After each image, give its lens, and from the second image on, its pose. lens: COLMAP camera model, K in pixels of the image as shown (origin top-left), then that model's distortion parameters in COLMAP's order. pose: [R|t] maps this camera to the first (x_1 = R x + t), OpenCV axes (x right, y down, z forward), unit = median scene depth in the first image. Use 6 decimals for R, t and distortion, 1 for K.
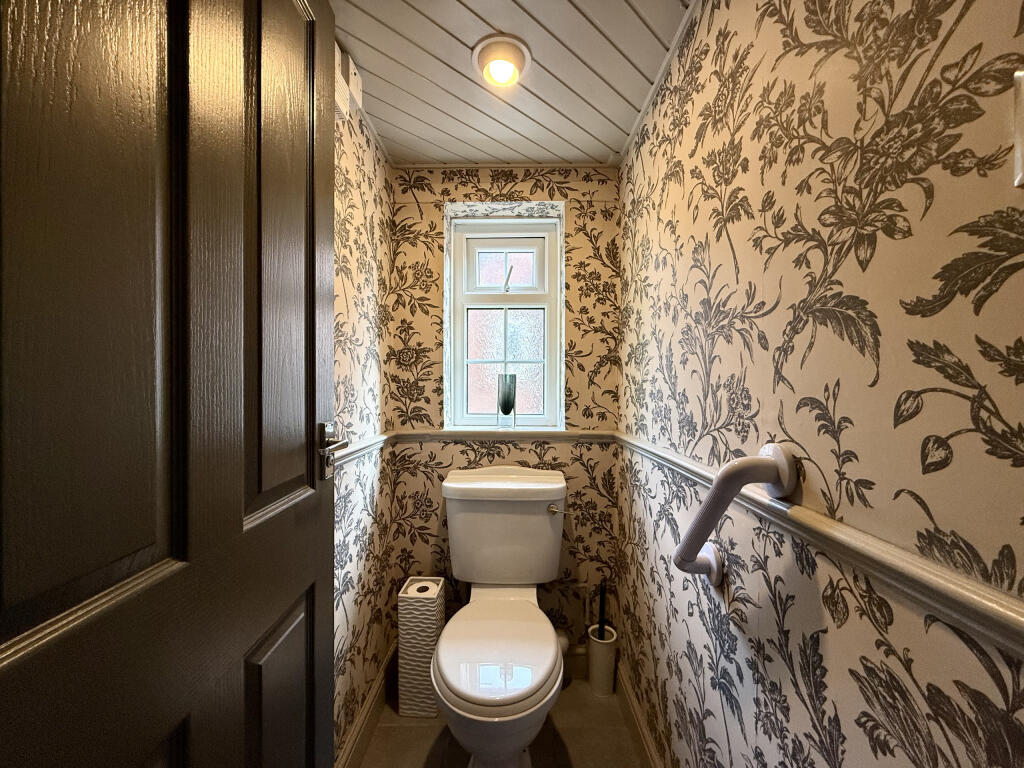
lens RADIAL K [[414.1, 0, 509.2], [0, 414.1, 384.4], [0, 0, 1]] dist [-0.001181, -0.000069]
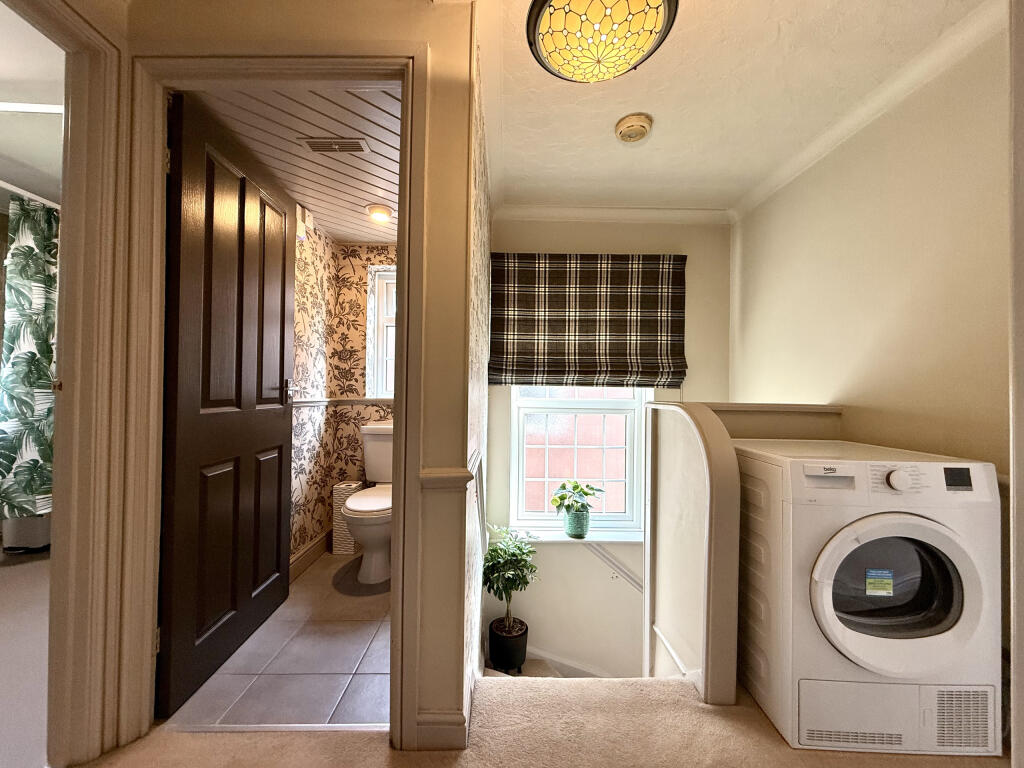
lens RADIAL K [[414.1, 0, 508.3], [0, 414.1, 384.8], [0, 0, 1]] dist [-0.001181, -0.000069]
pose [[0.999737, 0.010353, 0.020482, 0.401850], [-0.010032, 0.999826, -0.015731, 0.078812], [-0.020641, 0.015522, 0.999666, -0.731087]]
